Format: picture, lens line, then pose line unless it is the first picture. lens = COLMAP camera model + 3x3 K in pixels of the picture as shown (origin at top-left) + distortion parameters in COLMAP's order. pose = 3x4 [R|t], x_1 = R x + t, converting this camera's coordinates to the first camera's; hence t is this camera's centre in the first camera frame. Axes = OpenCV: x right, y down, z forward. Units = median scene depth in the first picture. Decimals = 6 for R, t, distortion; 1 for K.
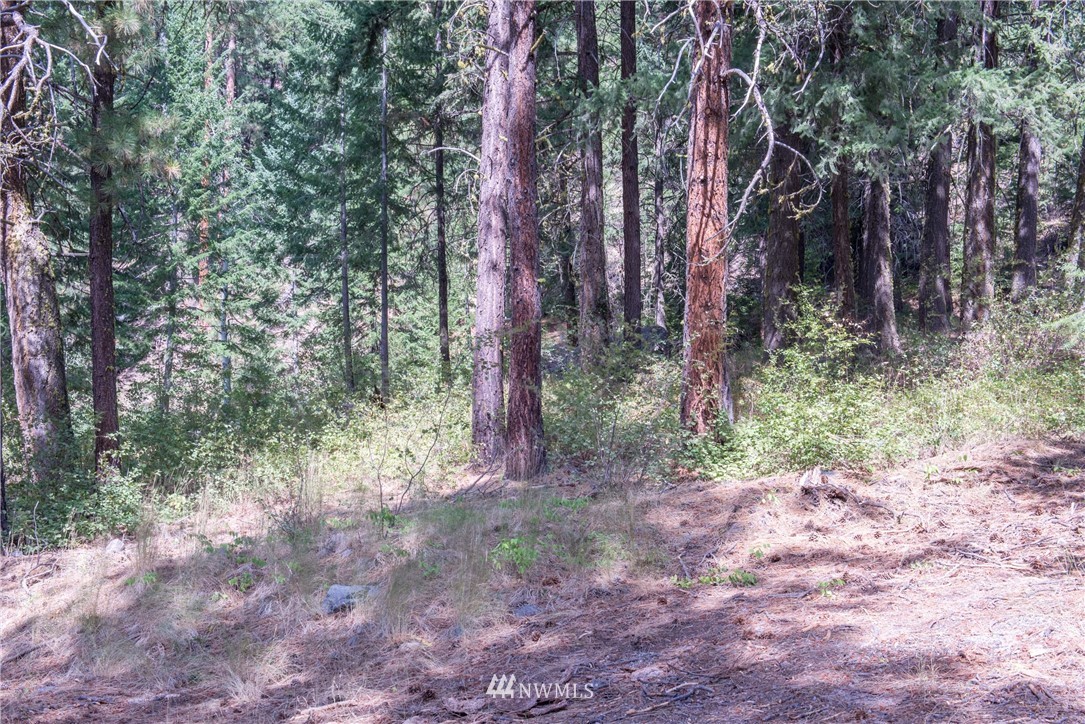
lens RADIAL K [[1370.5, 0, 542.3], [0, 1370.5, 362.0], [0, 0, 1]] dist [0.123107, 0.000000]
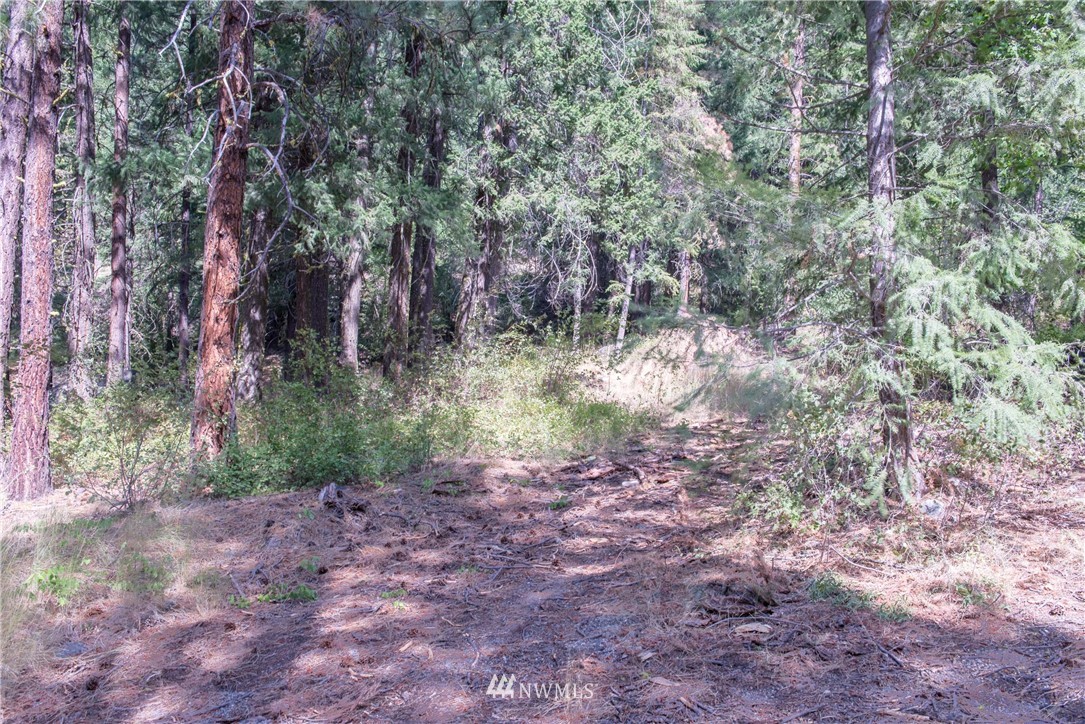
lens RADIAL K [[954.4, 0, 544.2], [0, 954.4, 363.8], [0, 0, 1]] dist [0.012547, 0.001927]
pose [[0.873244, 0.045399, 0.485164, -0.035293], [-0.022351, 0.998334, -0.053190, 0.014200], [-0.486770, 0.035604, 0.872804, 0.200379]]
